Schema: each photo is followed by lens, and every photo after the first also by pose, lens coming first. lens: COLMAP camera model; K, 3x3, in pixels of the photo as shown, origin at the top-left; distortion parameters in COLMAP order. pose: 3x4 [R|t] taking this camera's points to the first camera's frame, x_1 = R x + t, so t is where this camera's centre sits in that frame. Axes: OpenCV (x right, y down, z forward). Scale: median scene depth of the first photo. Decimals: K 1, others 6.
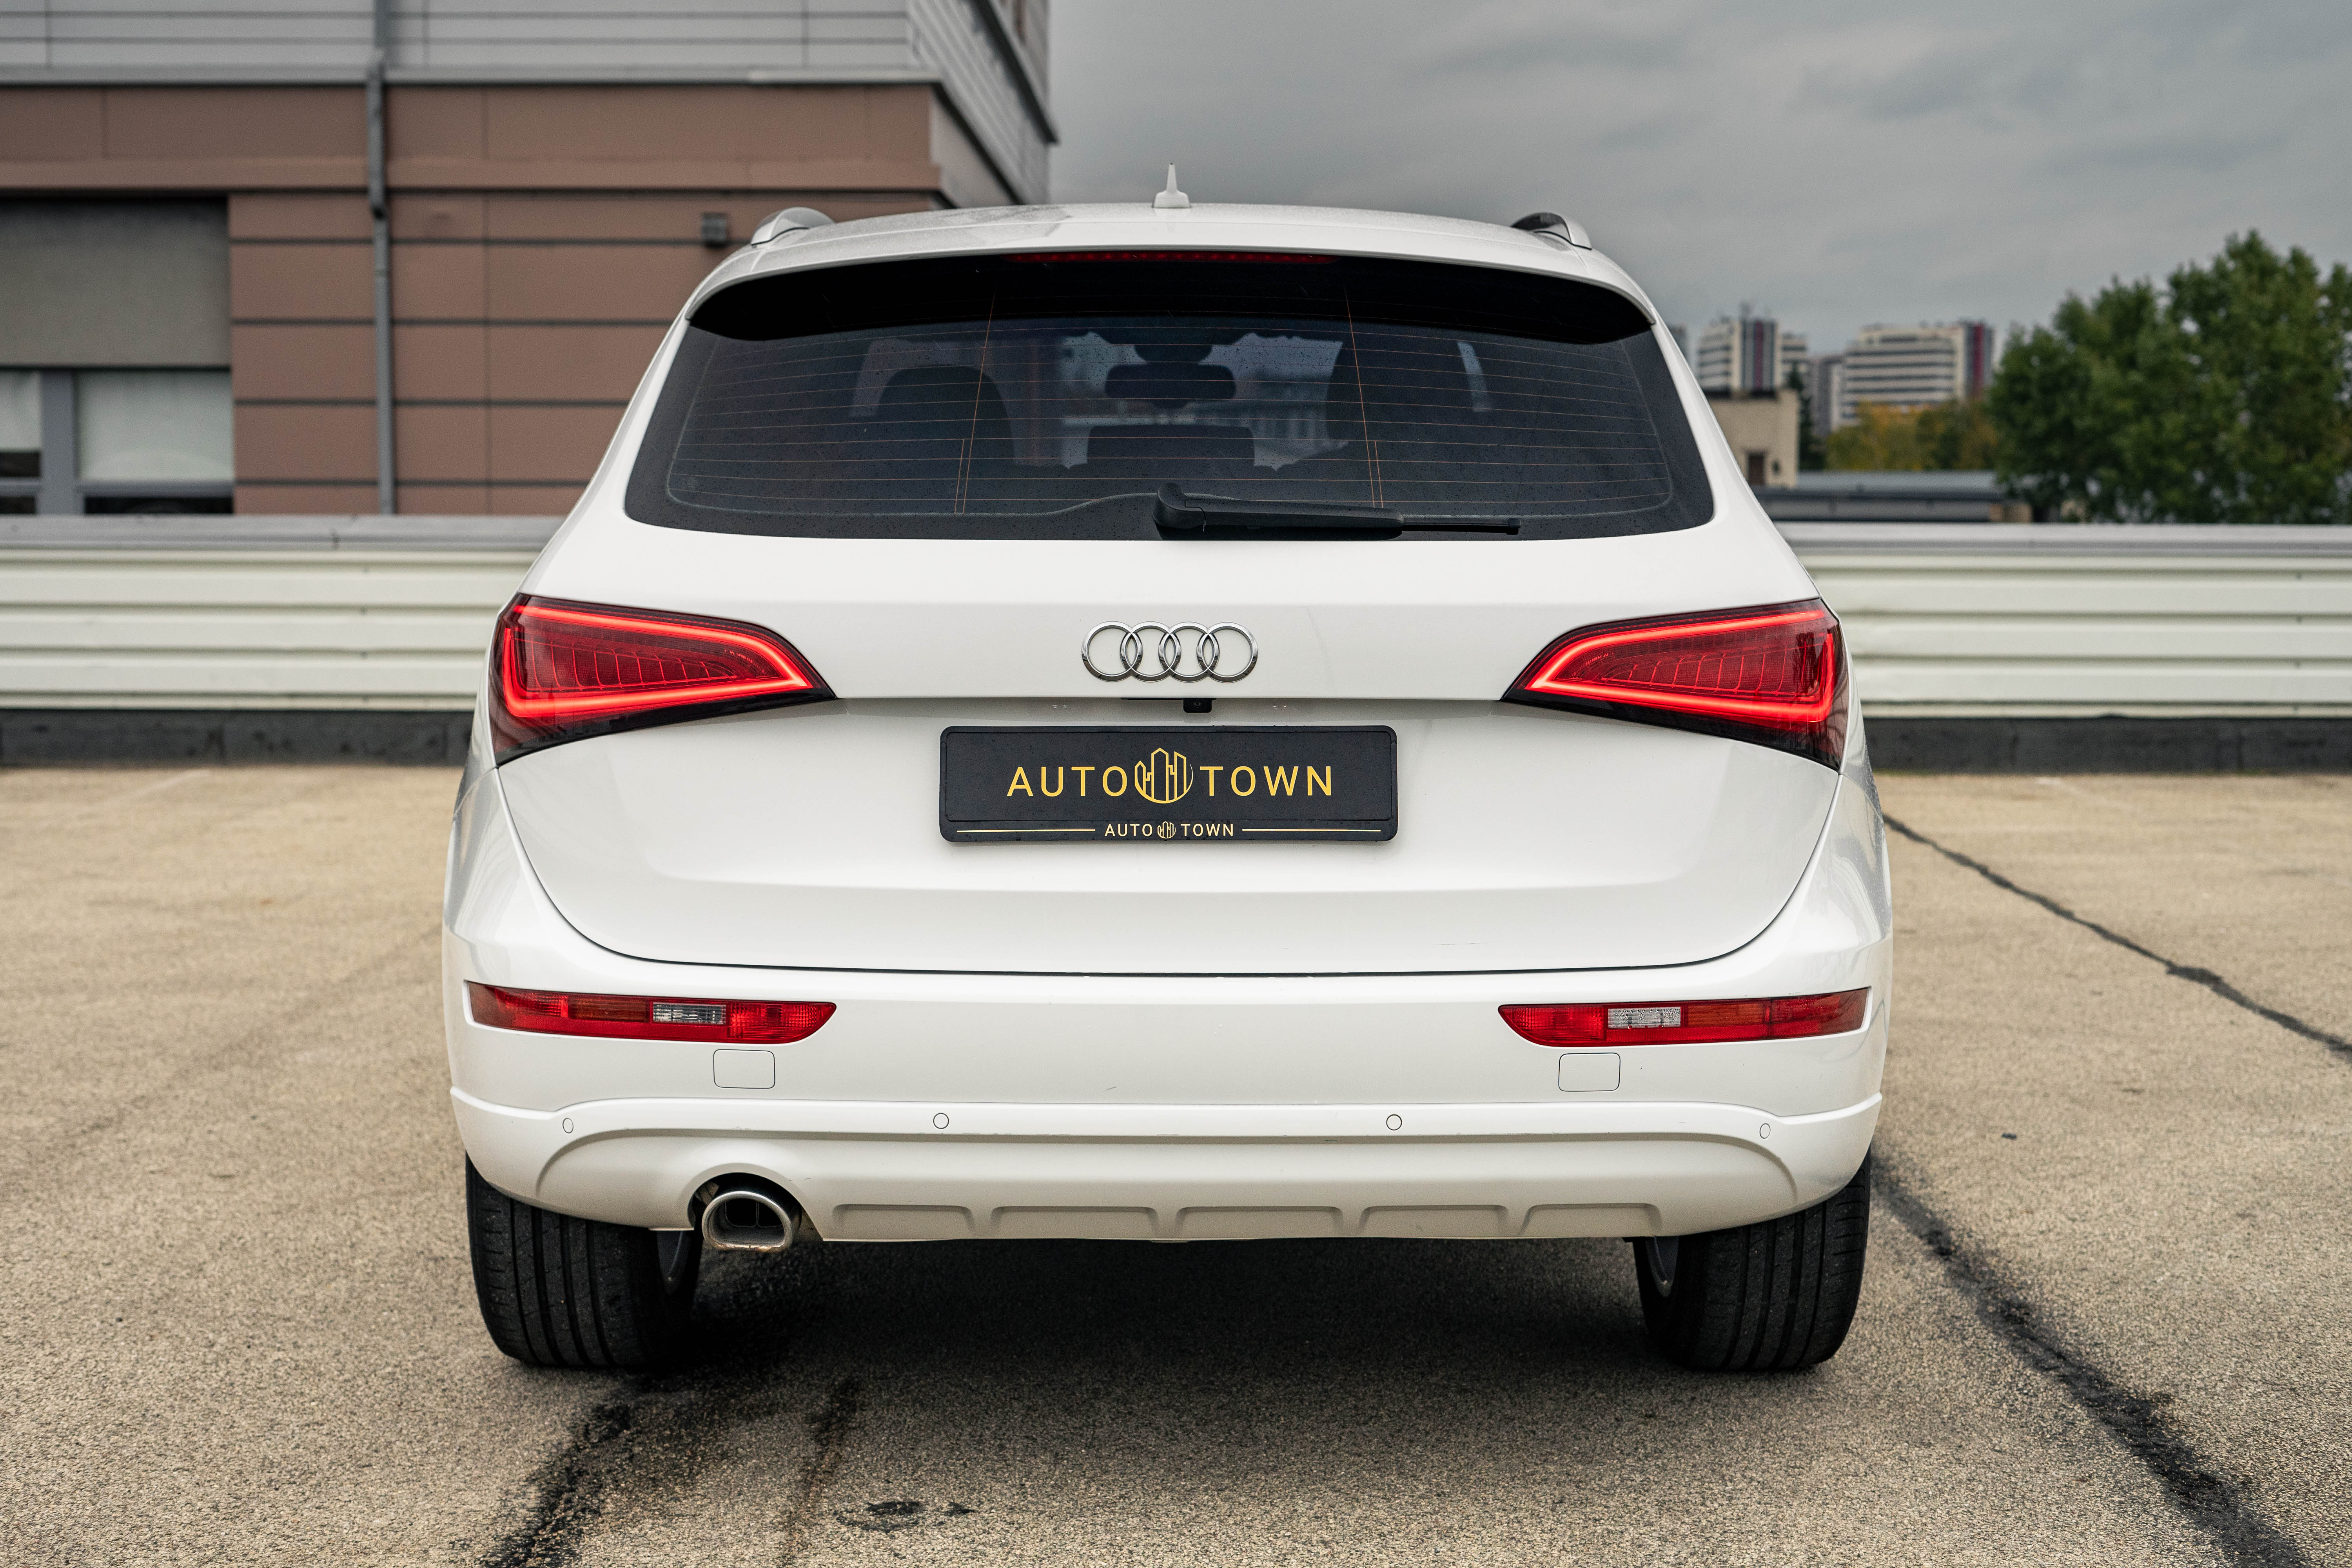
lens RADIAL K [[3706.4, 0, 1194.8], [0, 3706.4, 771.0], [0, 0, 1]] dist [-0.069005, 0.000000]
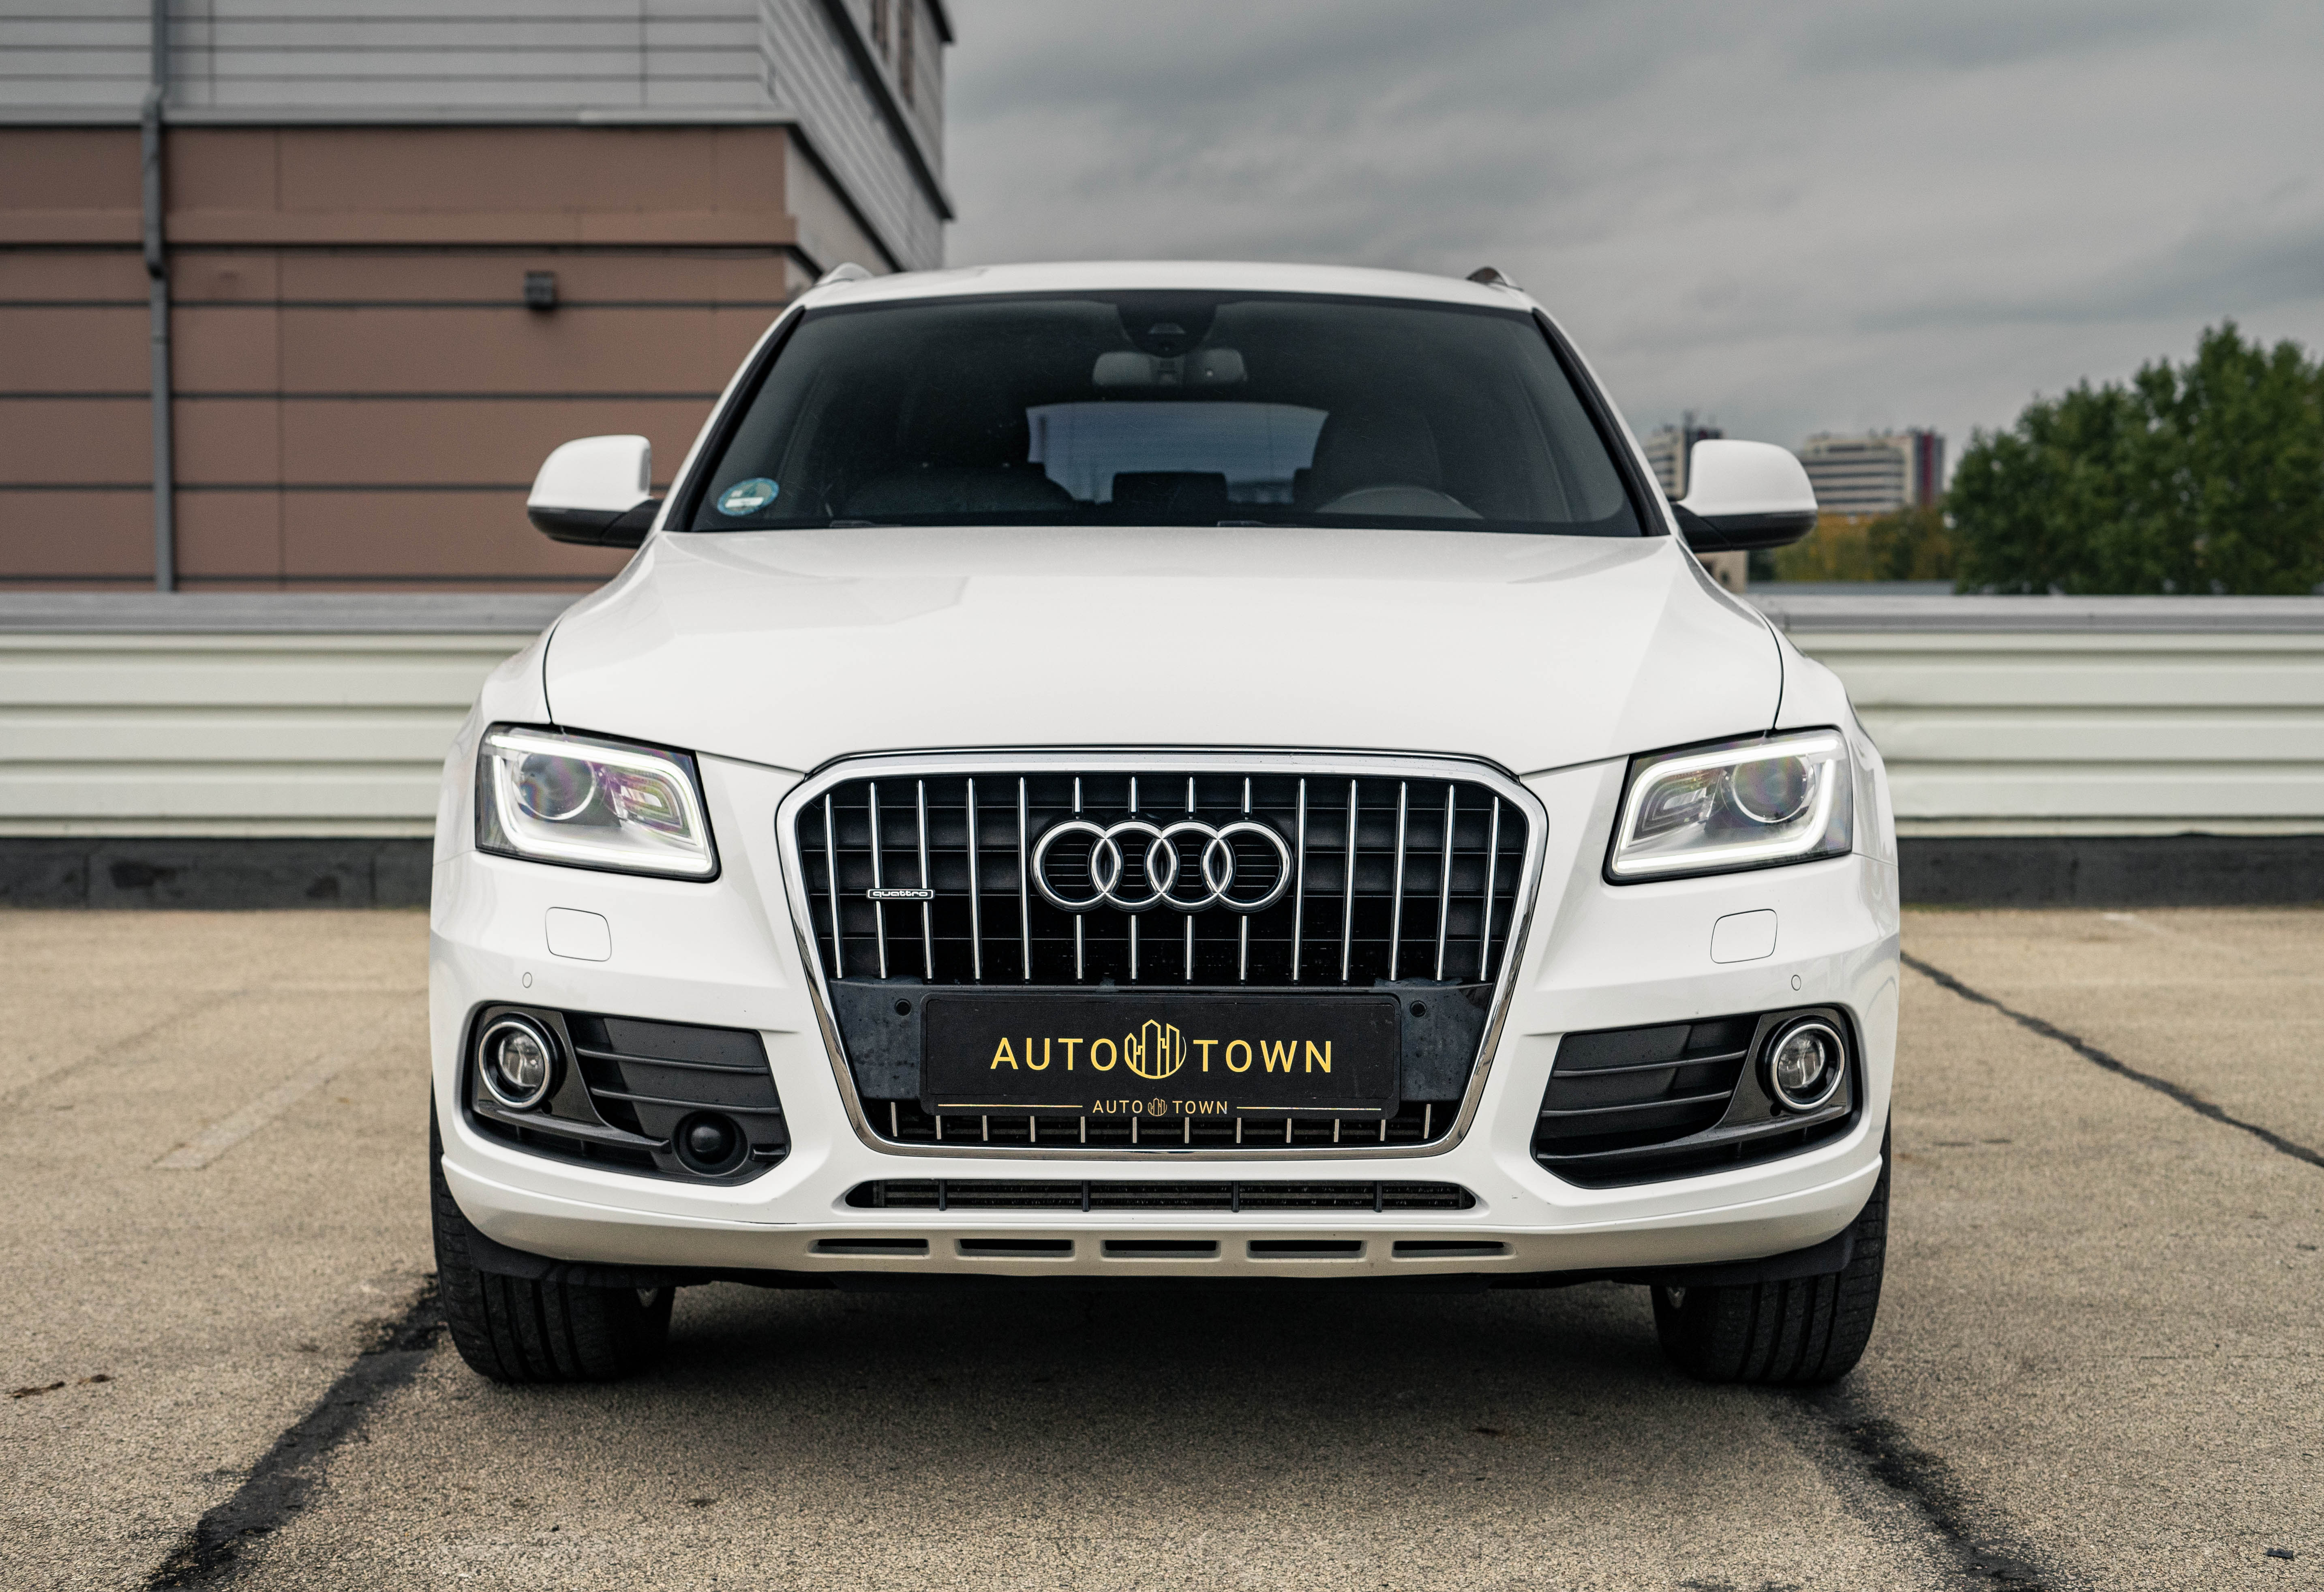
lens RADIAL K [[3762.4, 0, 1150.8], [0, 3762.4, 790.0], [0, 0, 1]] dist [-0.040086, 0.000000]
pose [[0.999975, -0.004557, 0.005497, 0.017032], [0.004708, 0.999602, -0.027801, -0.002769], [-0.005368, 0.027826, 0.999598, 0.176500]]
